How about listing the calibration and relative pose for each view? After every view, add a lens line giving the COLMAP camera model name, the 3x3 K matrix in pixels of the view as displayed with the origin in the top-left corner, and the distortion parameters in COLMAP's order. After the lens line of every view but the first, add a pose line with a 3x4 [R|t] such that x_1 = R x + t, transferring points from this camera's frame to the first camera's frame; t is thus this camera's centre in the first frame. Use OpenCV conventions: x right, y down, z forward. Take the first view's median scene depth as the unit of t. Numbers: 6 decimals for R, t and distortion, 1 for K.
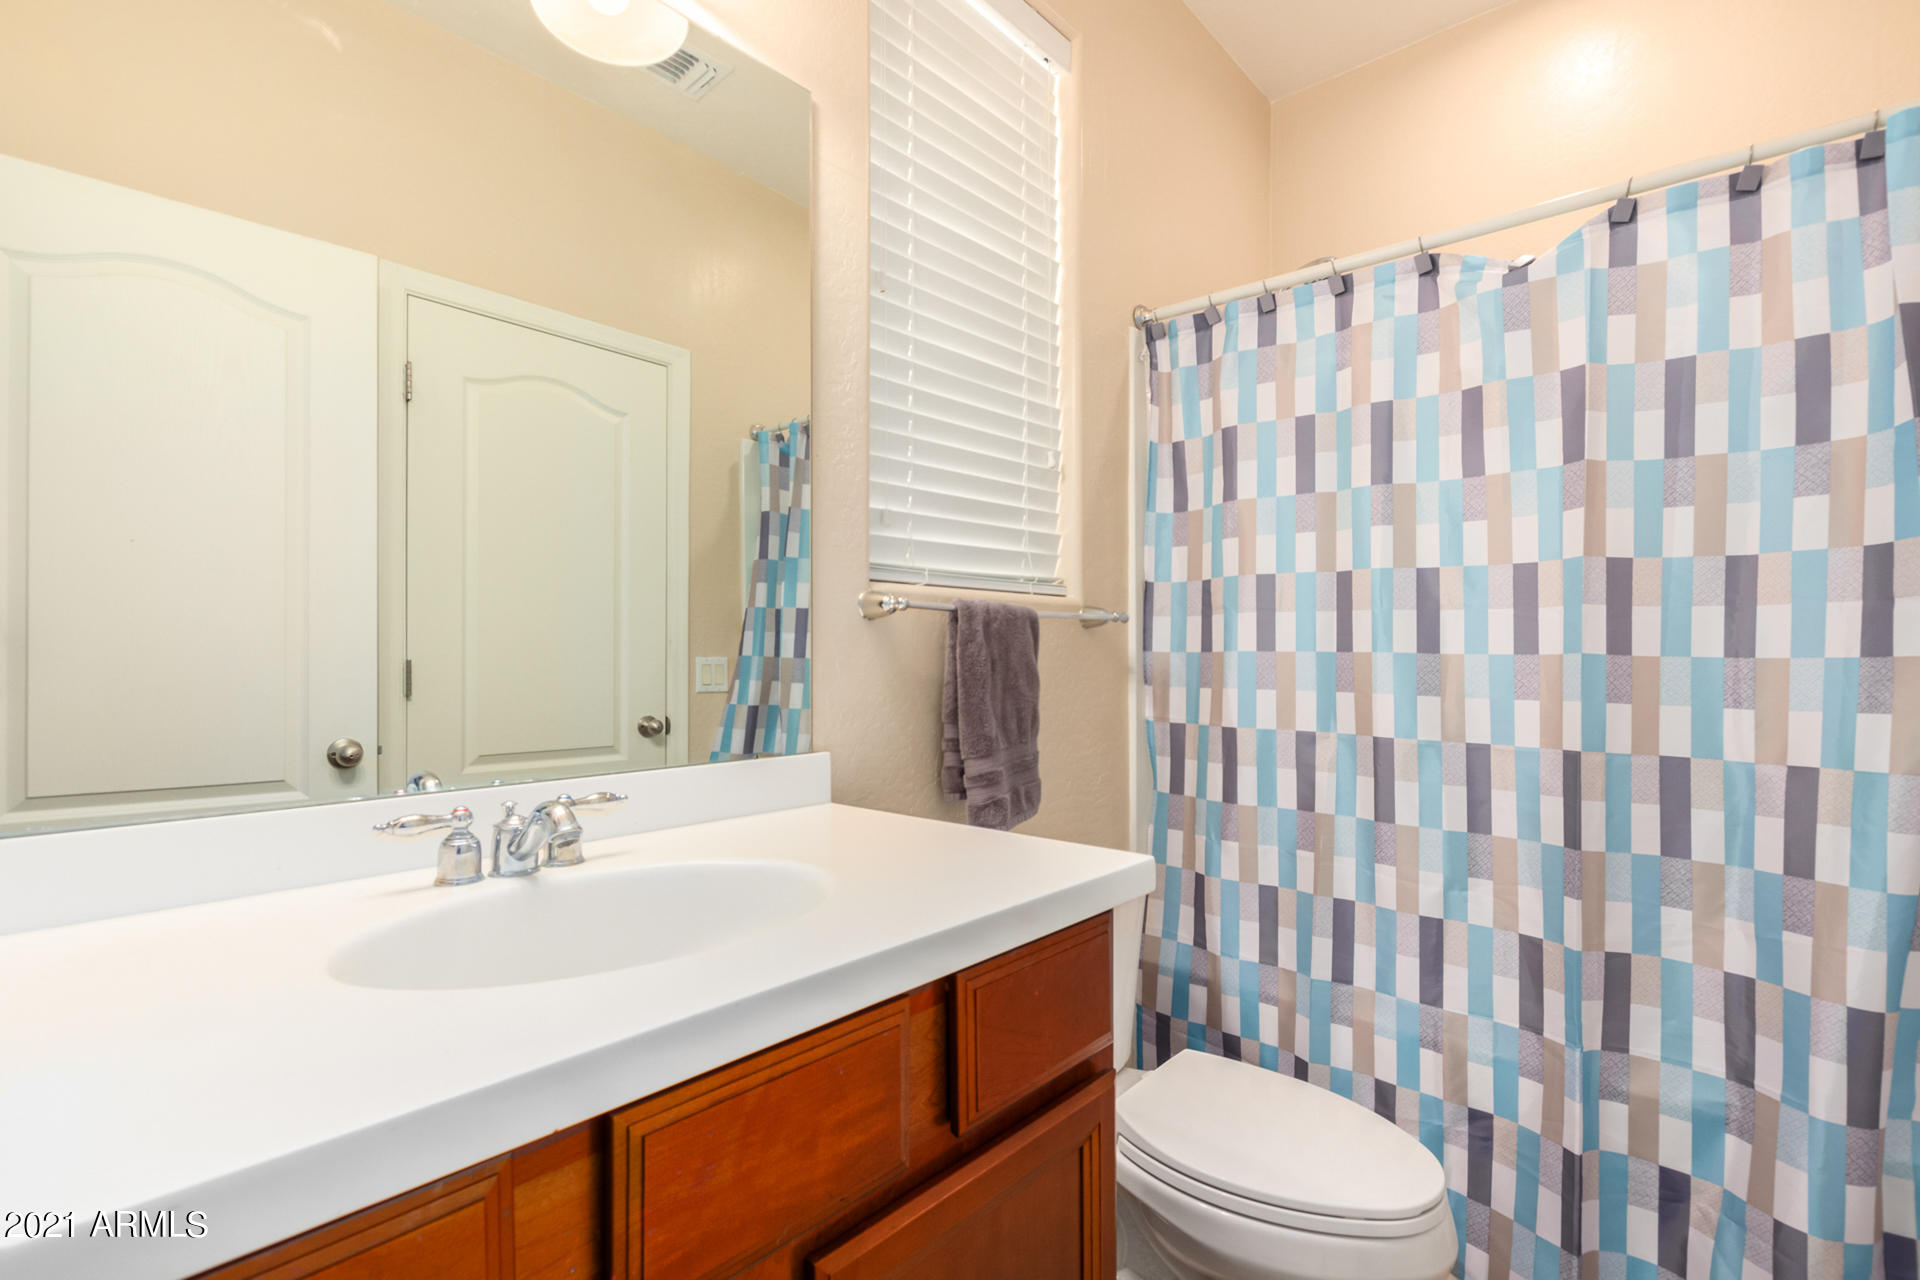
lens RADIAL K [[874.2, 0, 964.0], [0, 874.2, 647.5], [0, 0, 1]] dist [-0.001203, -0.001060]
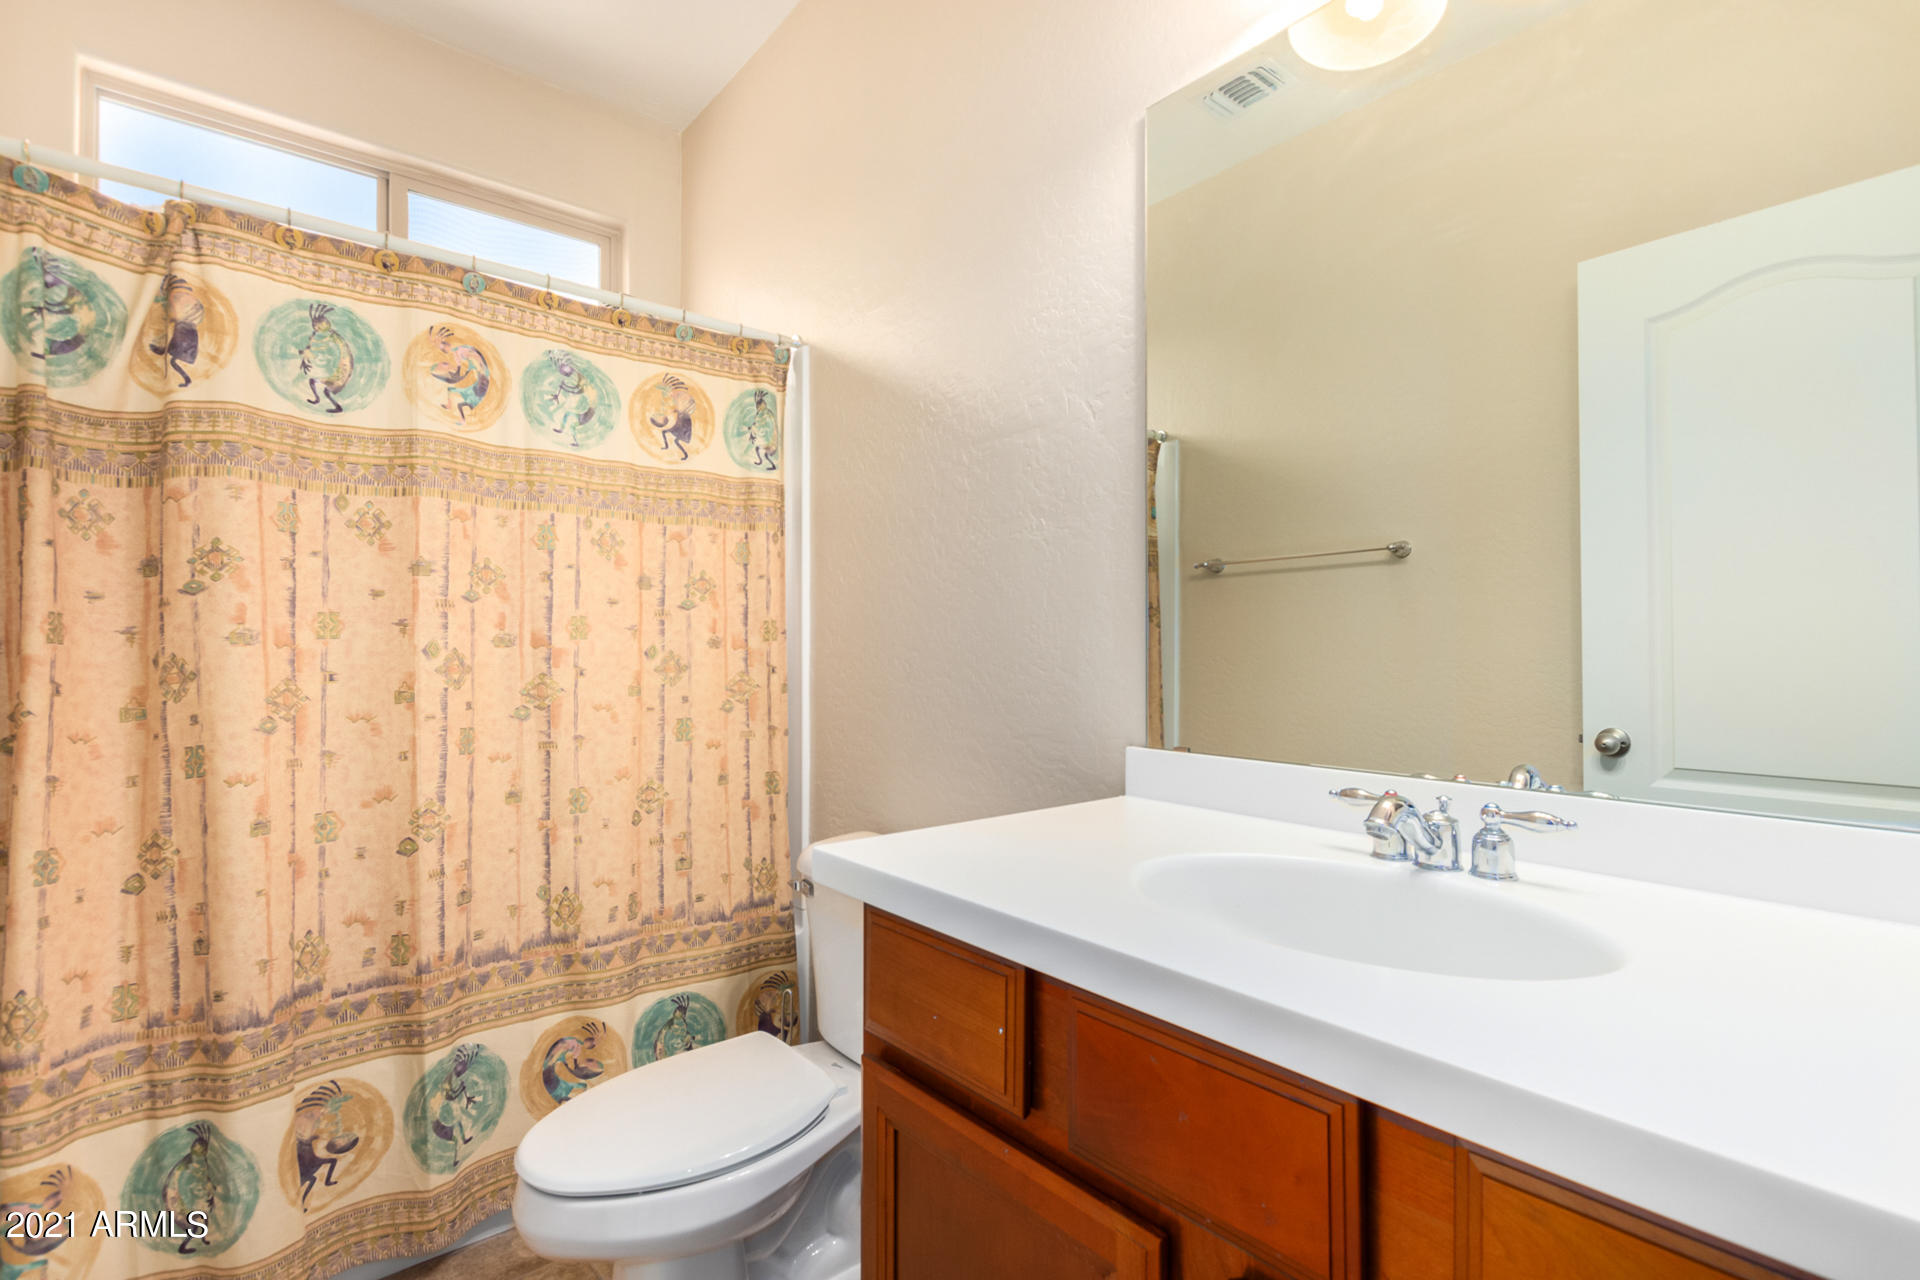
lens RADIAL K [[874.2, 0, 964.0], [0, 874.2, 647.5], [0, 0, 1]] dist [-0.001203, -0.001060]
pose [[-0.114042, 0.002554, -0.993473, 0.549090], [0.008587, 0.999962, 0.001585, -0.002677], [0.993439, -0.008350, -0.114060, 0.564244]]
